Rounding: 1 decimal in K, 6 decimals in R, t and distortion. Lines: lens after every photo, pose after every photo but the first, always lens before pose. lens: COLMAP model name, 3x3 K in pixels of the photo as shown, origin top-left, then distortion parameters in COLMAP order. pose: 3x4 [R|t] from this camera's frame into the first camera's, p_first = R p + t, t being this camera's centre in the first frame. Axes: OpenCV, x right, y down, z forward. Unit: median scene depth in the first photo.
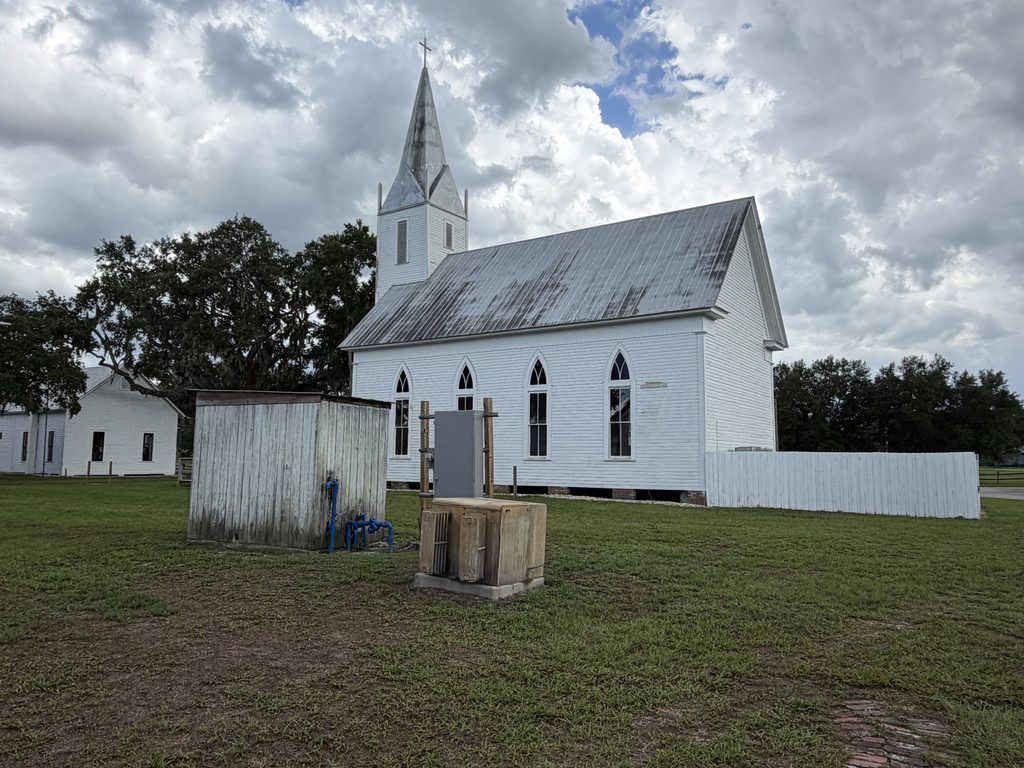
lens RADIAL K [[711.6, 0, 512.0], [0, 711.6, 384.0], [0, 0, 1]] dist [-0.002700, 0.000369]
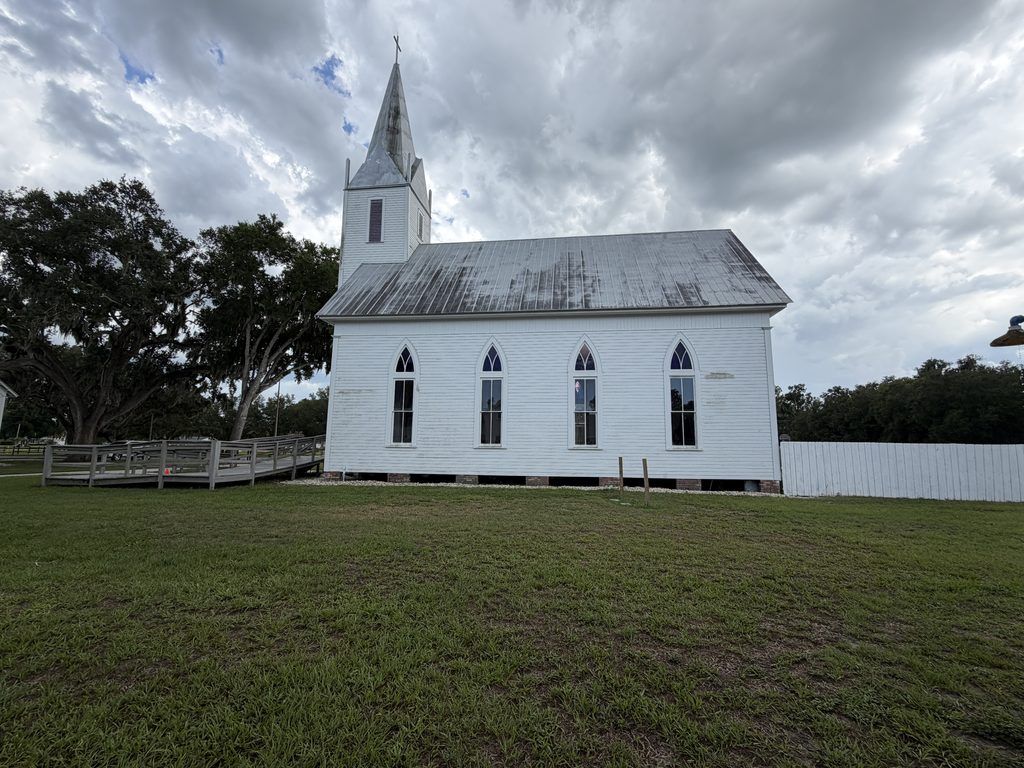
lens RADIAL K [[443.1, 0, 512.0], [0, 443.1, 384.0], [0, 0, 1]] dist [-0.000202, -0.000287]
pose [[0.898174, 0.064839, 0.434832, -0.297624], [-0.049623, 0.997696, -0.046271, 0.049855], [-0.436830, 0.019982, 0.899322, 0.487550]]
